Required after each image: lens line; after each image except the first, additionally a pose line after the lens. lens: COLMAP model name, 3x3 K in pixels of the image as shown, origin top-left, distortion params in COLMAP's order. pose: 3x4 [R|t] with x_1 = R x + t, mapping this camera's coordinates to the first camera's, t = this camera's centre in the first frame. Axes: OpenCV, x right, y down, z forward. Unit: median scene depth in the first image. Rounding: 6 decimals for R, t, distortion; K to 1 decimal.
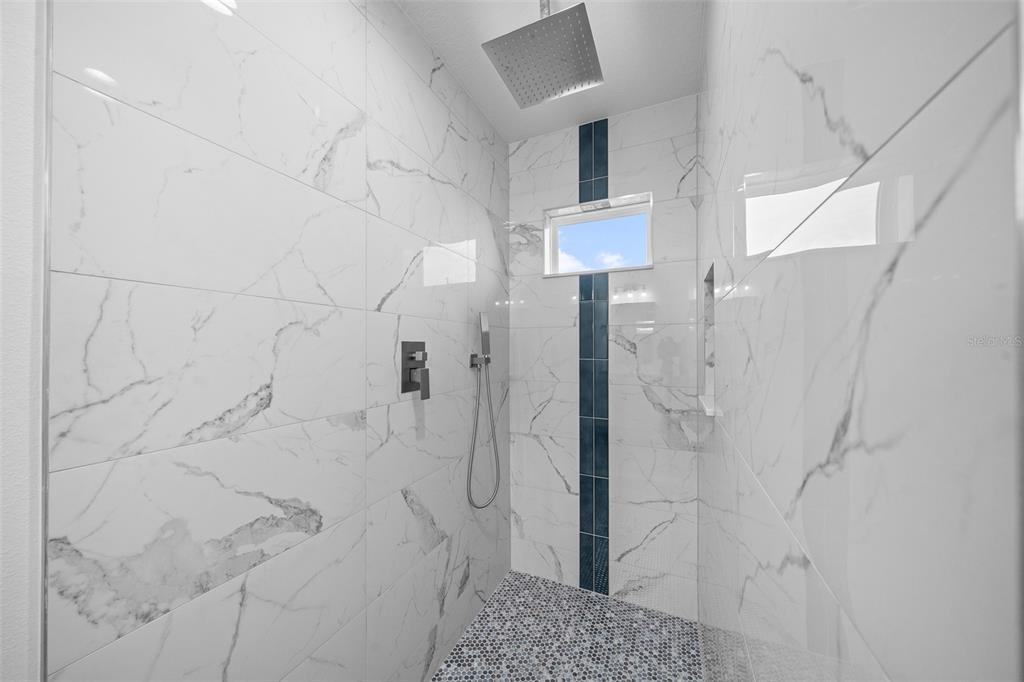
lens RADIAL K [[353.6, 0, 514.1], [0, 353.6, 342.5], [0, 0, 1]] dist [-0.005284, -0.000261]
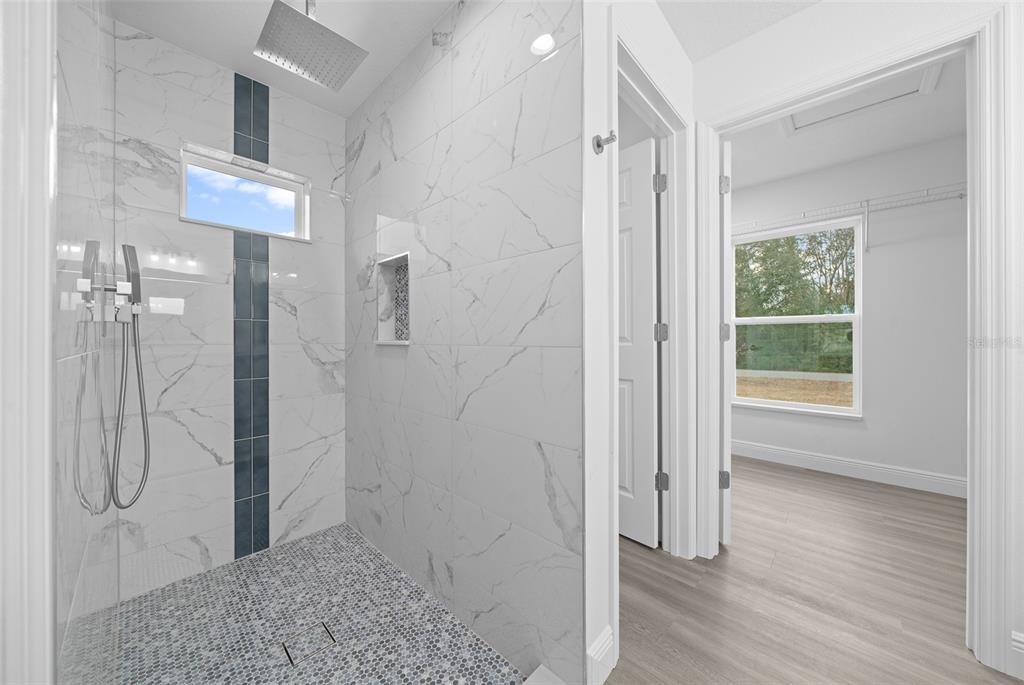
lens RADIAL K [[353.6, 0, 515.6], [0, 353.6, 338.1], [0, 0, 1]] dist [-0.005284, -0.000261]
pose [[0.306560, 0.001144, 0.951851, -0.494137], [-0.006680, 0.999977, 0.000949, 0.094176], [-0.951828, -0.006649, 0.306561, -0.005647]]
